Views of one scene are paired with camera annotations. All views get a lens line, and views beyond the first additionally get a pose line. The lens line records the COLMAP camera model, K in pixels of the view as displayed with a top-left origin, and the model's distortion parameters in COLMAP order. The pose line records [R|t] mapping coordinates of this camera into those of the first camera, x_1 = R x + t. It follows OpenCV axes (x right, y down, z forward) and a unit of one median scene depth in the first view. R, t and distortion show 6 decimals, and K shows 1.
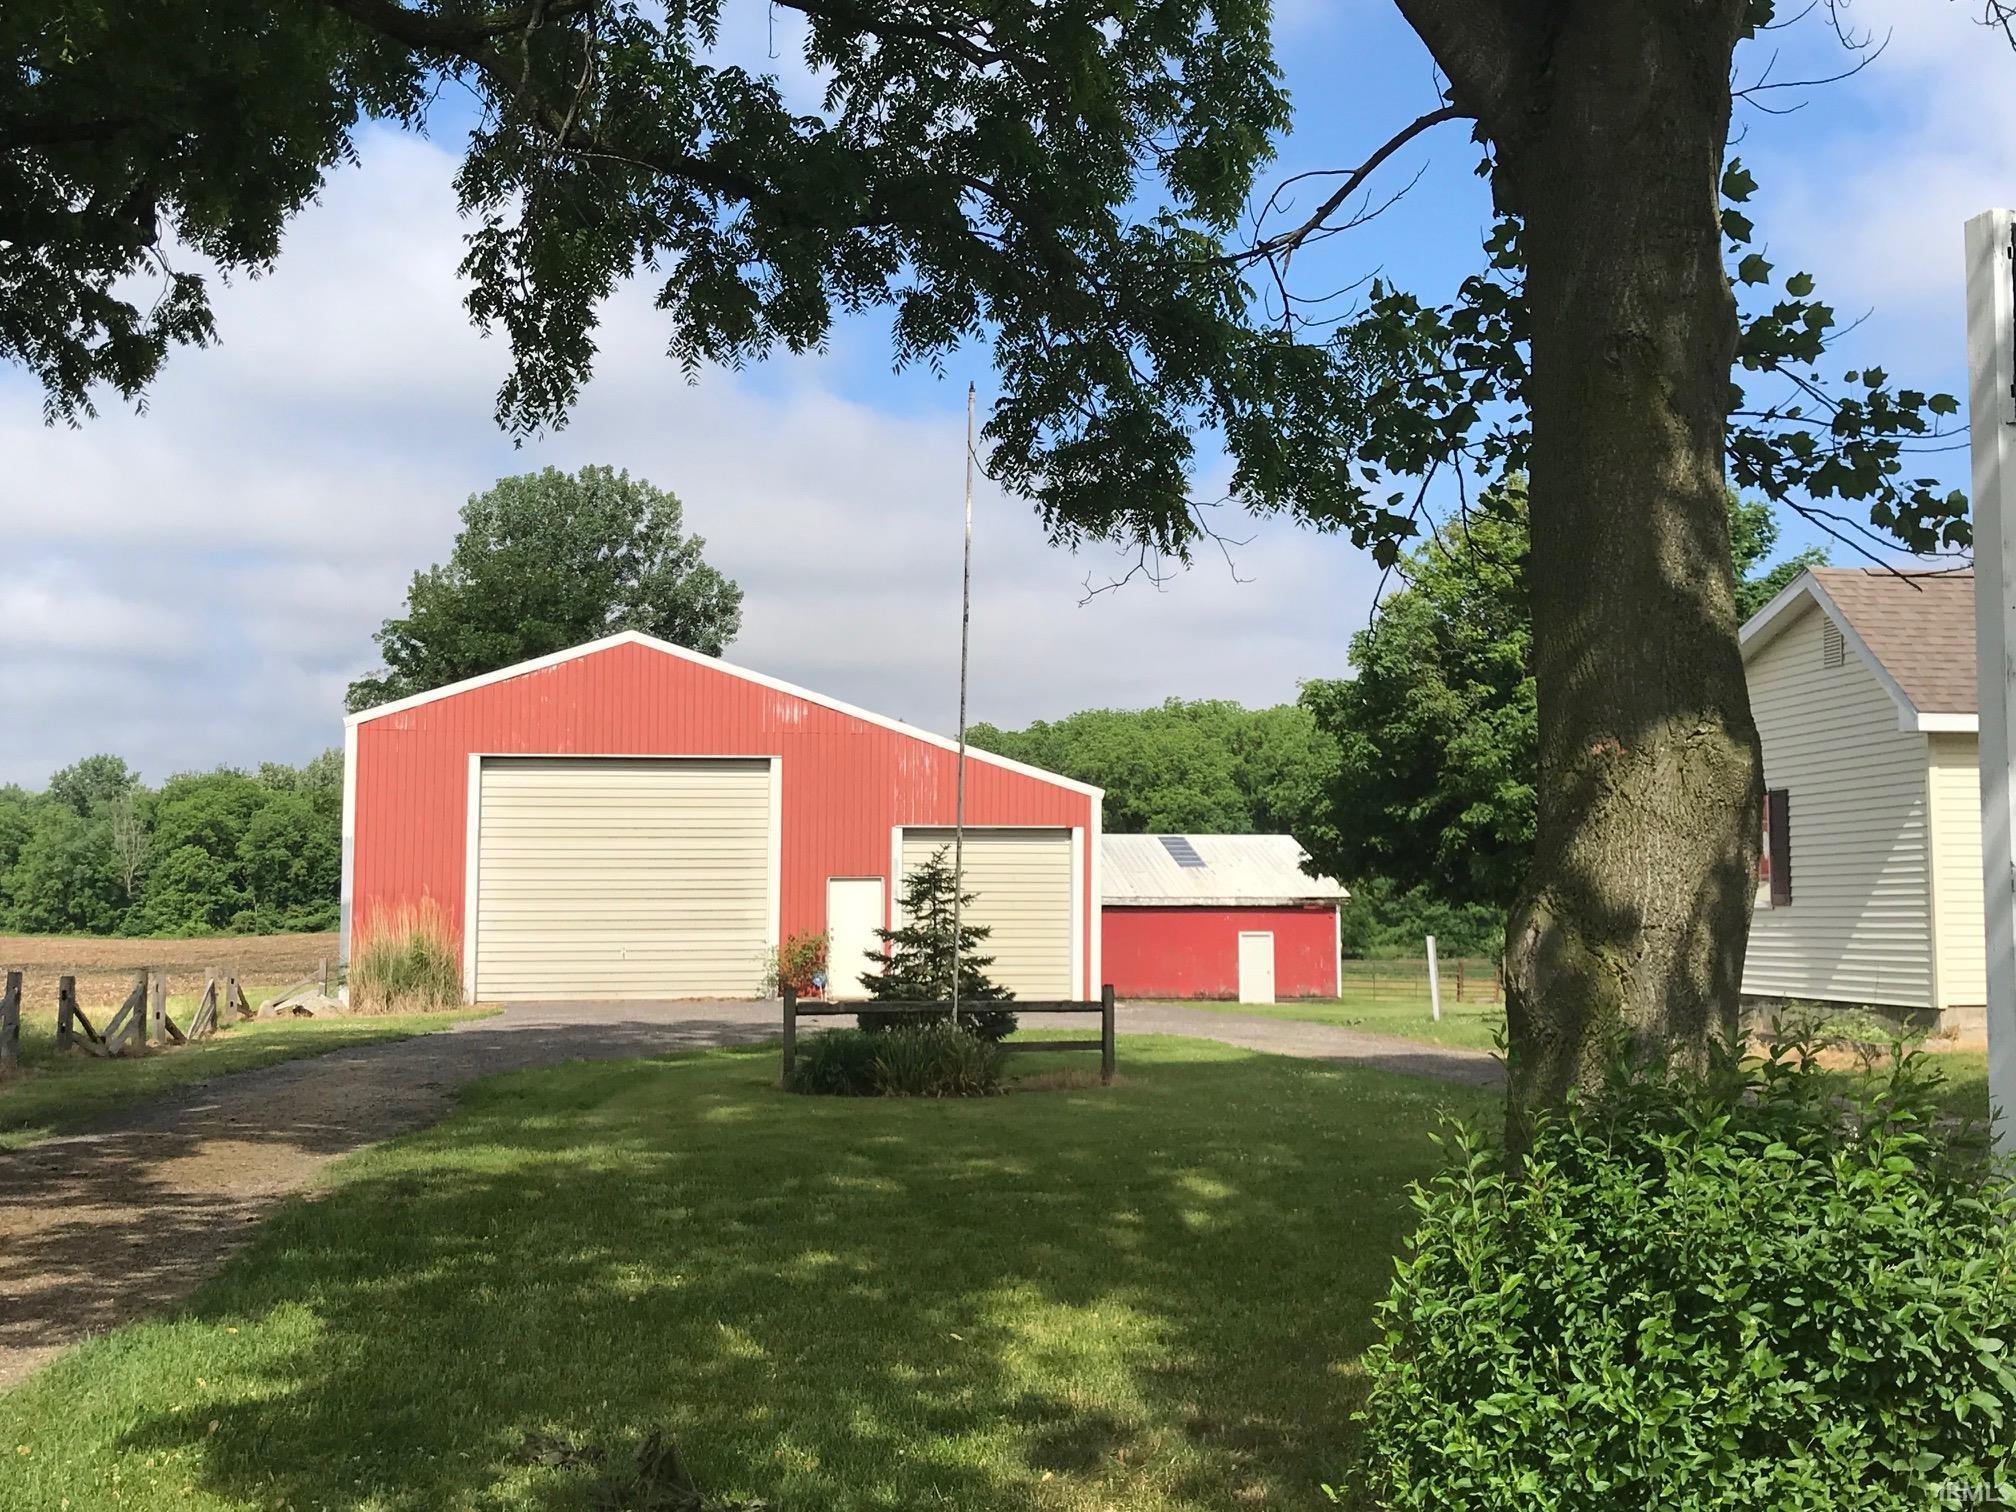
lens RADIAL K [[2210.5, 0, 1008.0], [0, 2210.5, 756.0], [0, 0, 1]] dist [-0.003868, -0.009635]
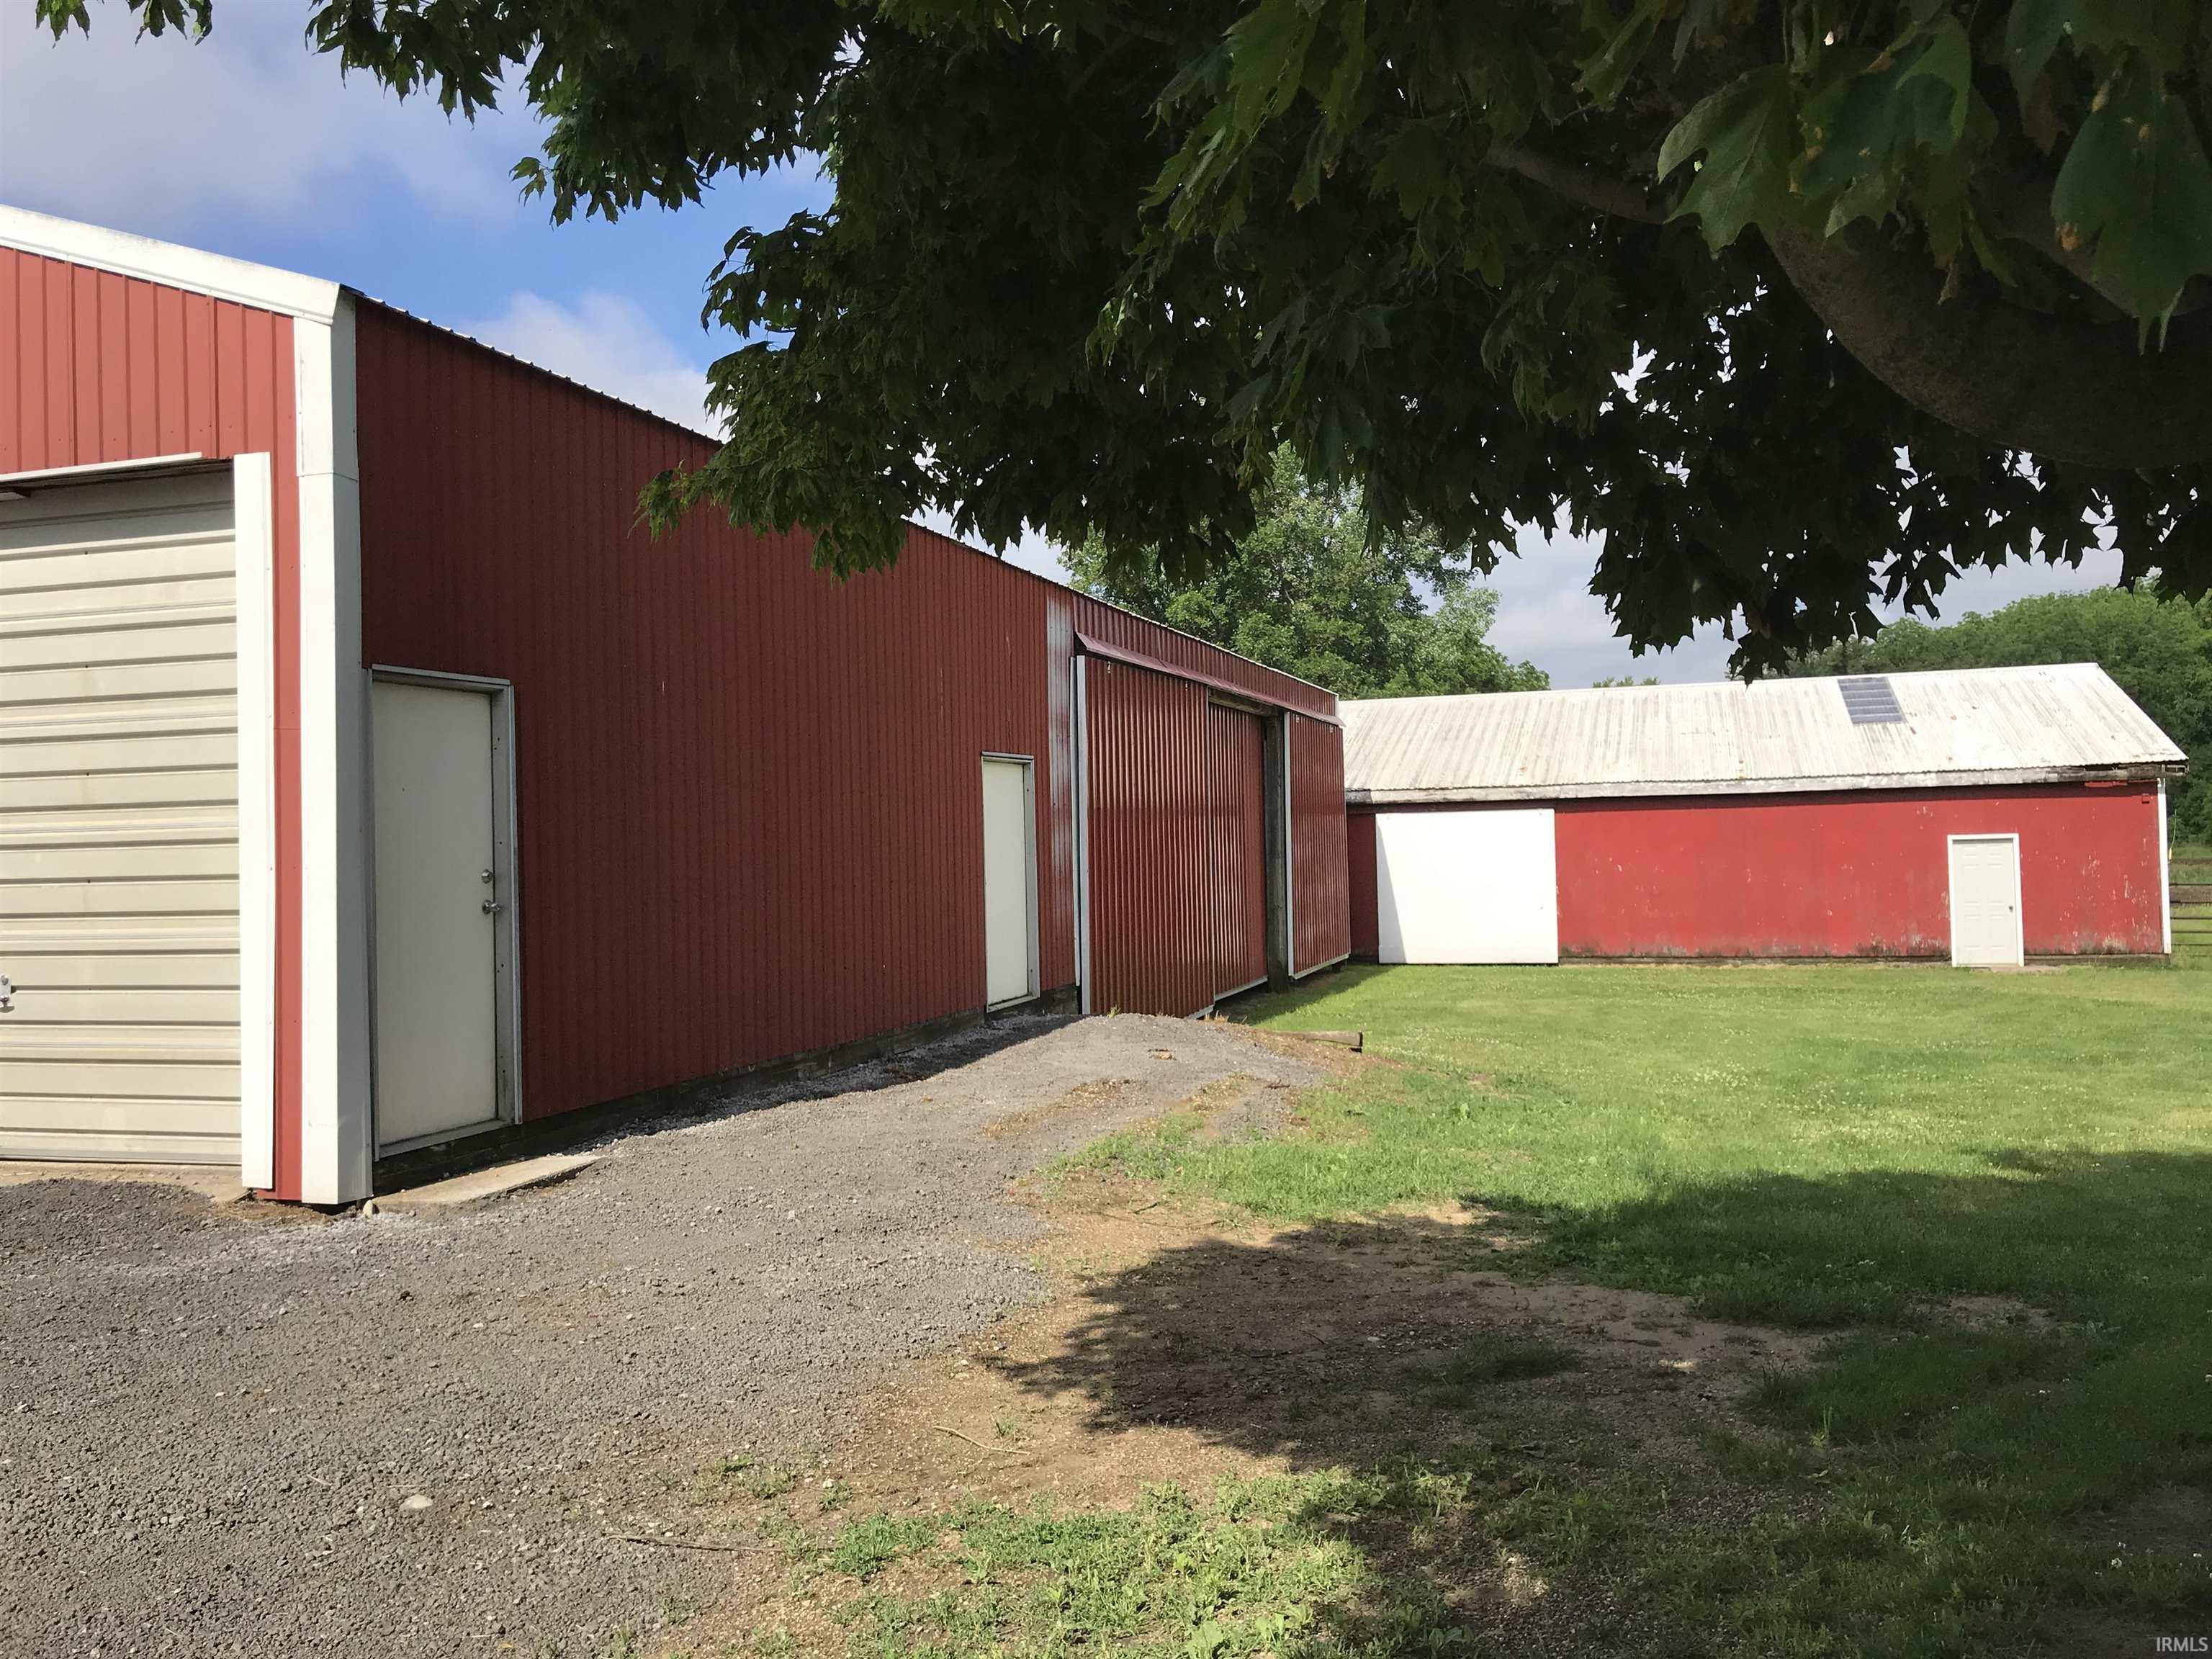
lens RADIAL K [[1794.7, 0, 1106.0], [0, 1794.7, 829.5], [0, 0, 1]] dist [0.008162, 0.006174]
pose [[0.890403, -0.032200, -0.454033, 0.121416], [0.064318, 0.996387, 0.055470, 0.040378], [0.450606, -0.078593, 0.889257, 0.513115]]
